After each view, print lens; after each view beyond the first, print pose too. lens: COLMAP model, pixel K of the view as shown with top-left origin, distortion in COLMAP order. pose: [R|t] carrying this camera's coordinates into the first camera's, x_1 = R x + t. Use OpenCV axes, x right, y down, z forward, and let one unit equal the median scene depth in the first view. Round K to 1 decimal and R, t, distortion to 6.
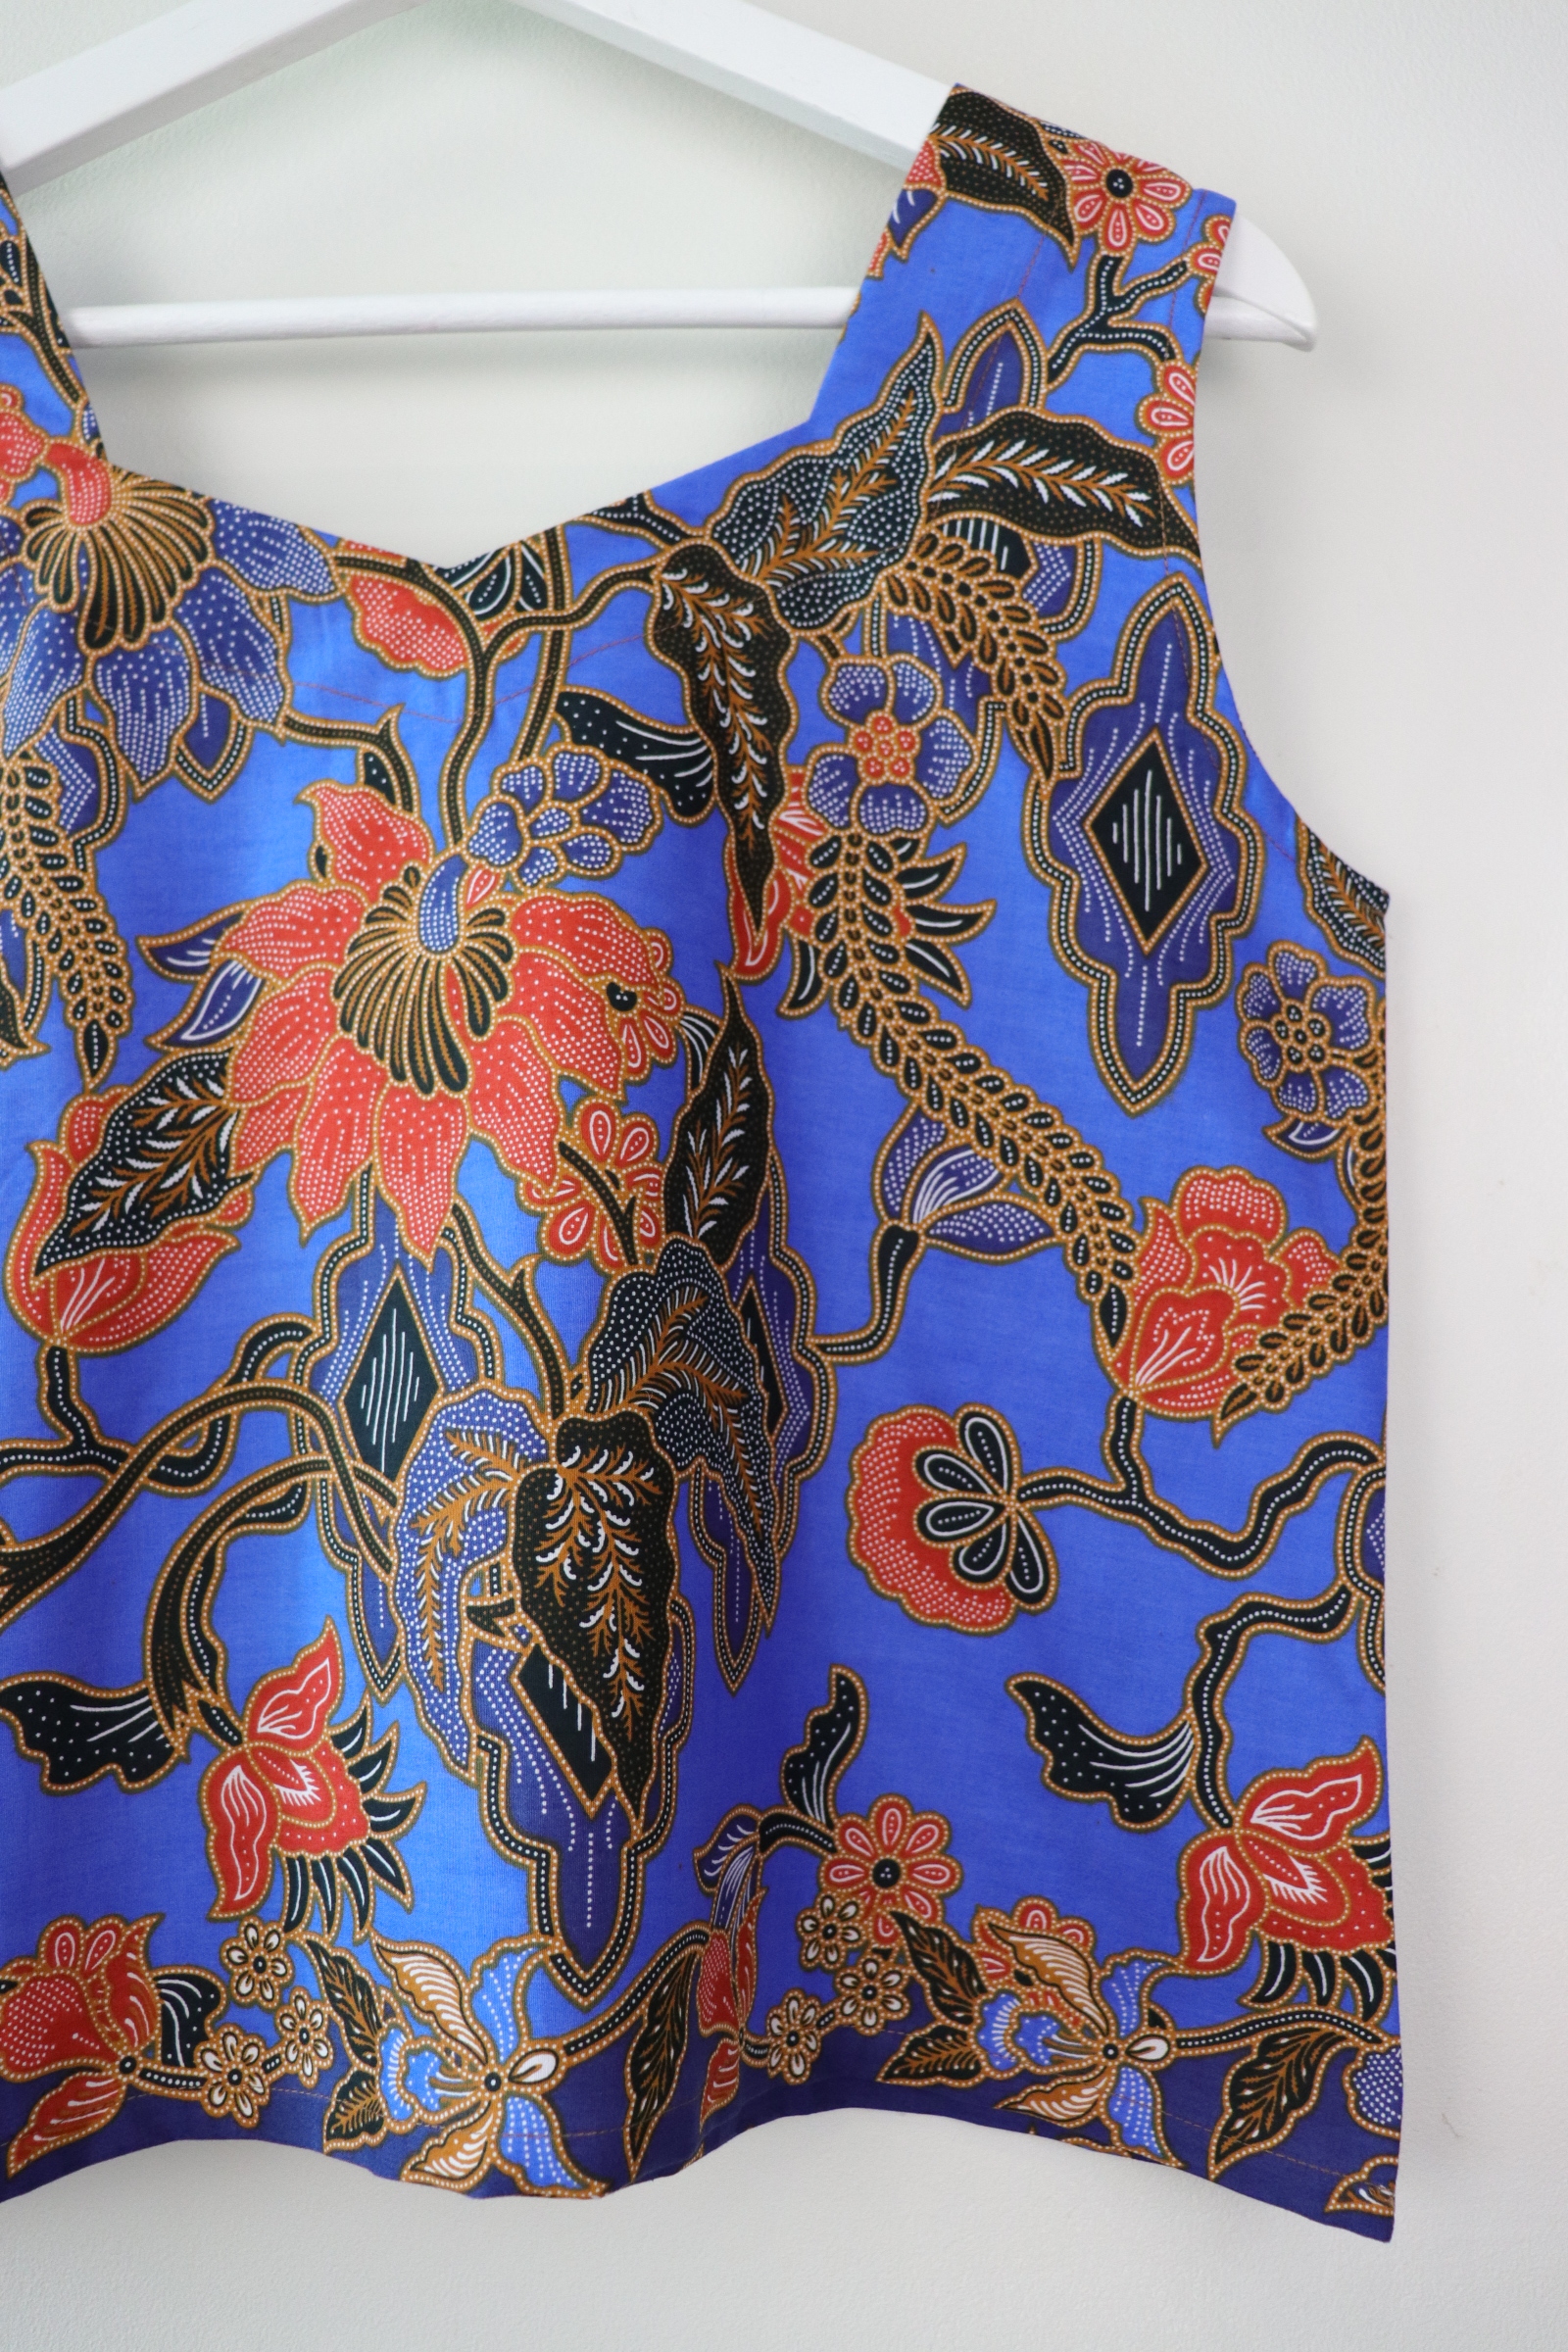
lens RADIAL K [[1876.0, 0, 784.0], [0, 1876.0, 1176.0], [0, 0, 1]] dist [-0.193084, 0.153729]
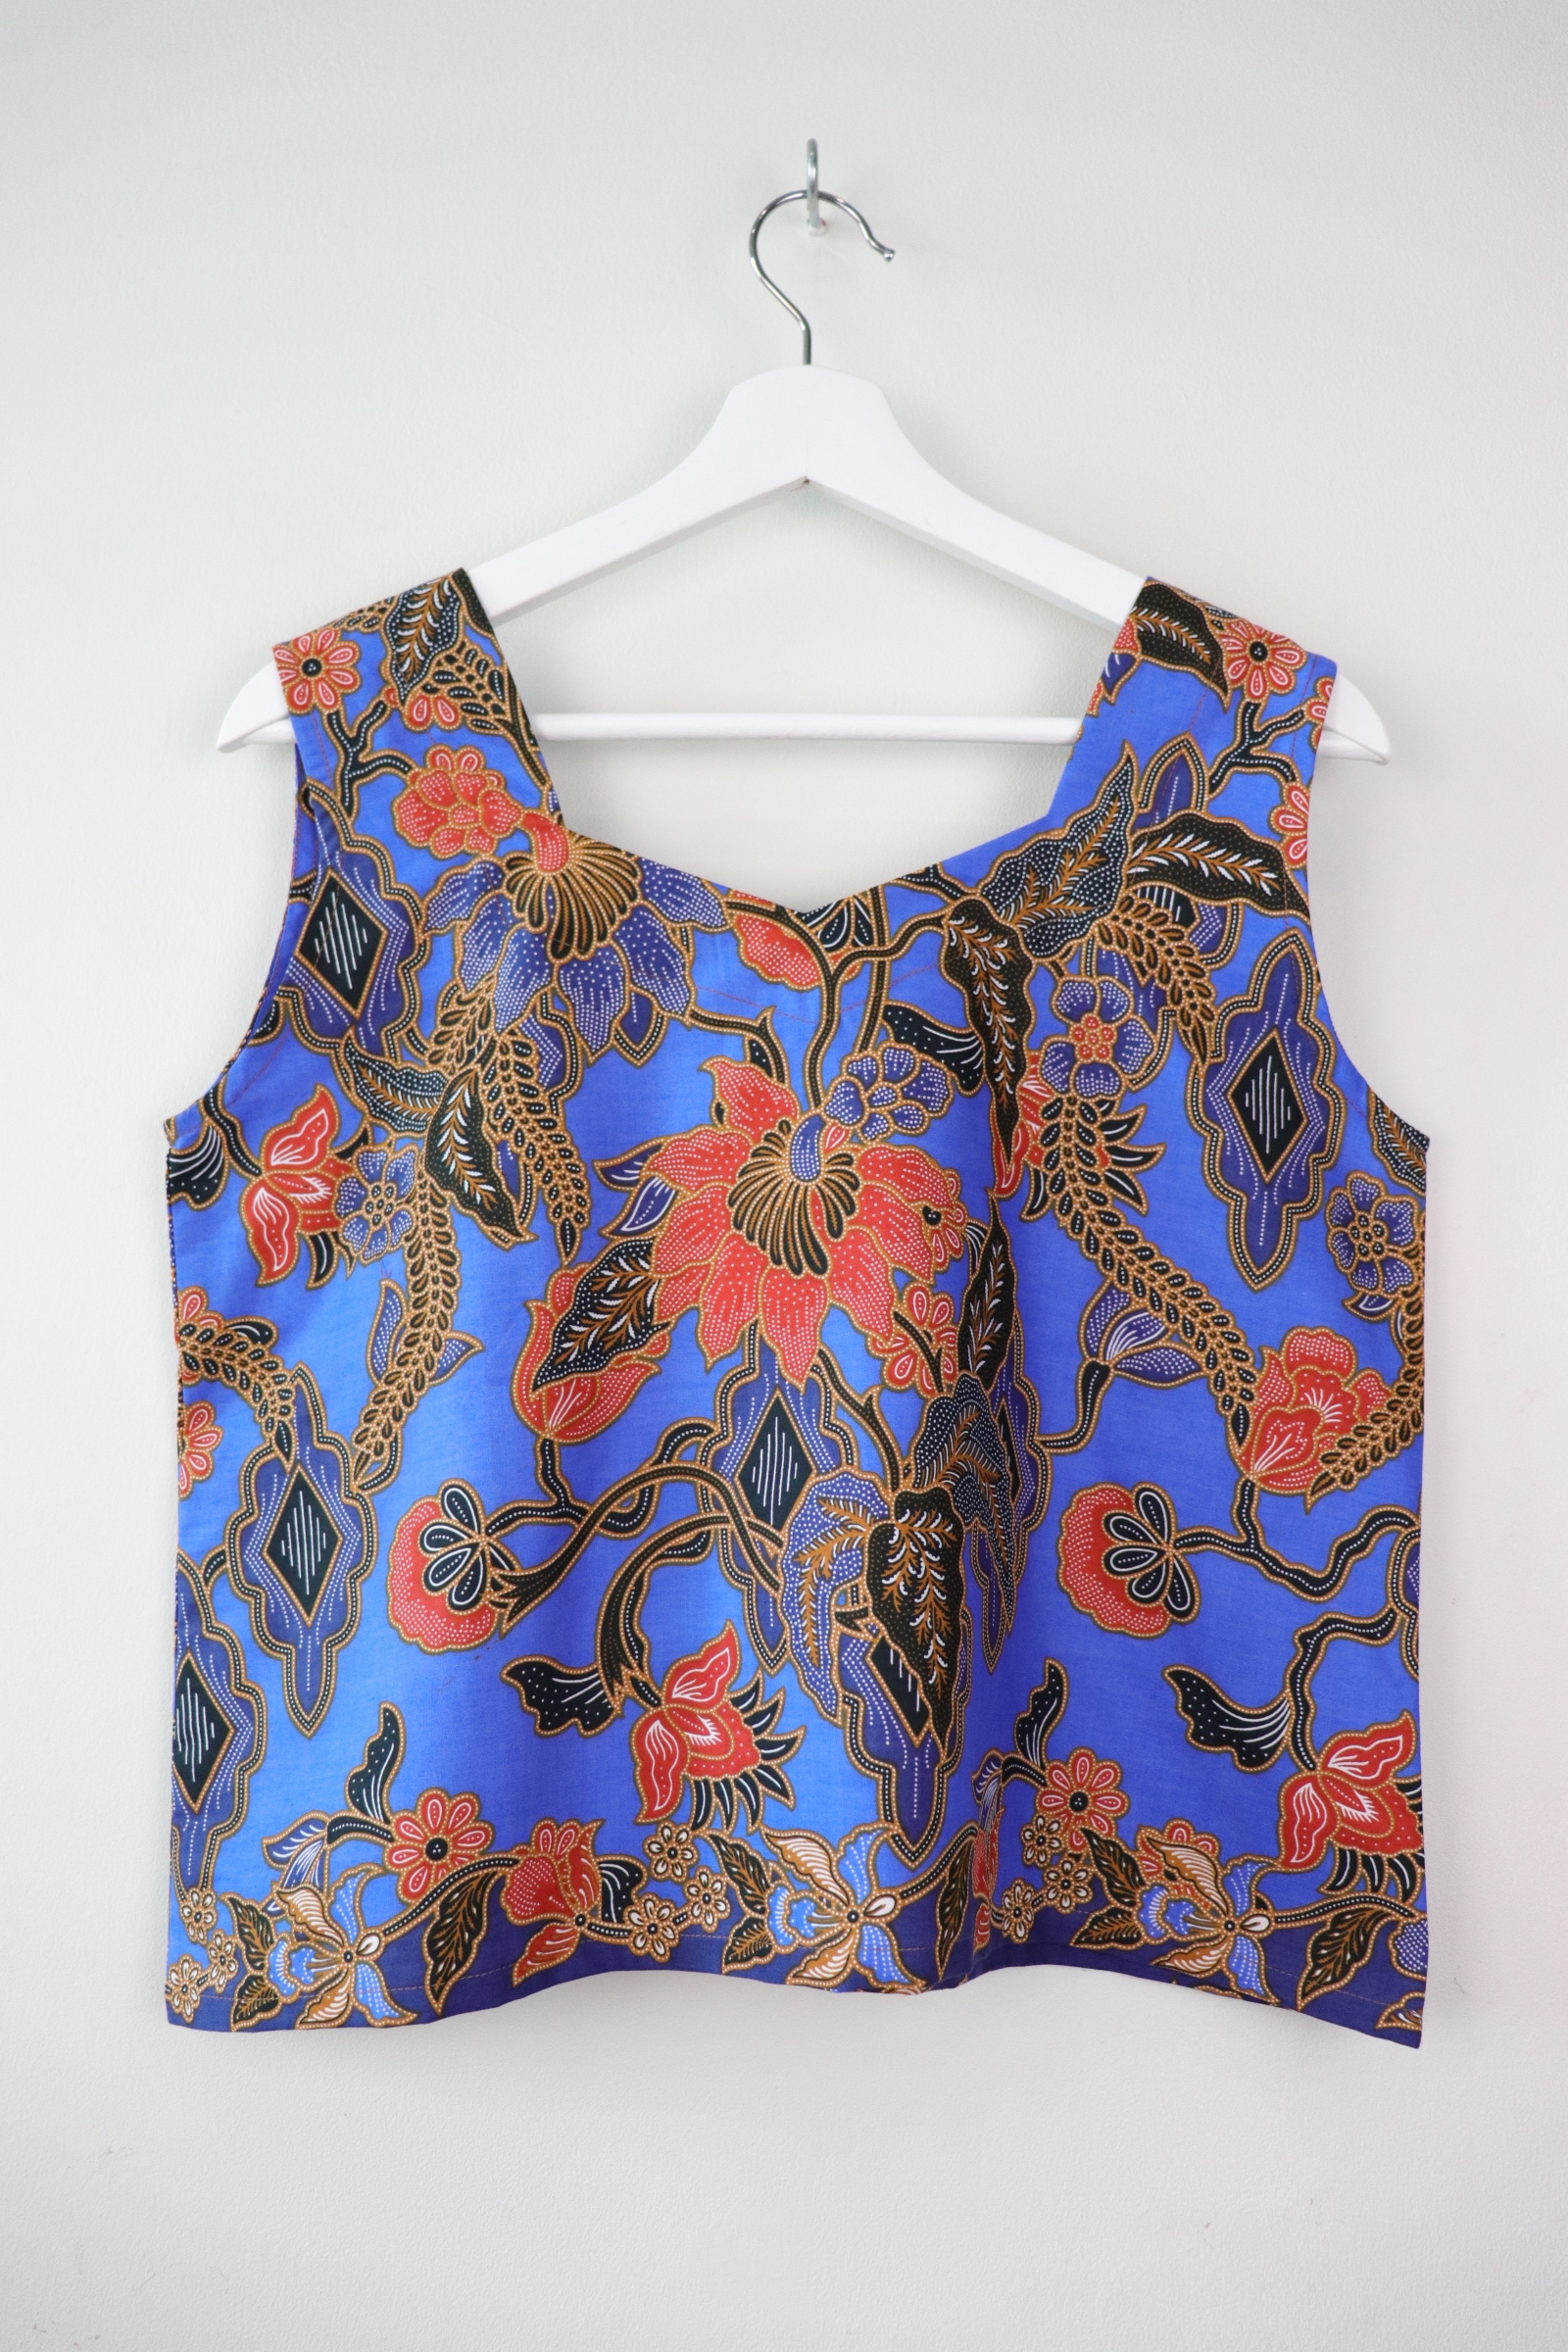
lens RADIAL K [[1876.0, 0, 784.0], [0, 1876.0, 1176.0], [0, 0, 1]] dist [-0.193084, 0.153729]
pose [[0.999771, 0.018319, -0.011049, -0.180580], [-0.018593, 0.999509, -0.025226, -0.082369], [0.010582, 0.025425, 0.999621, -0.503571]]
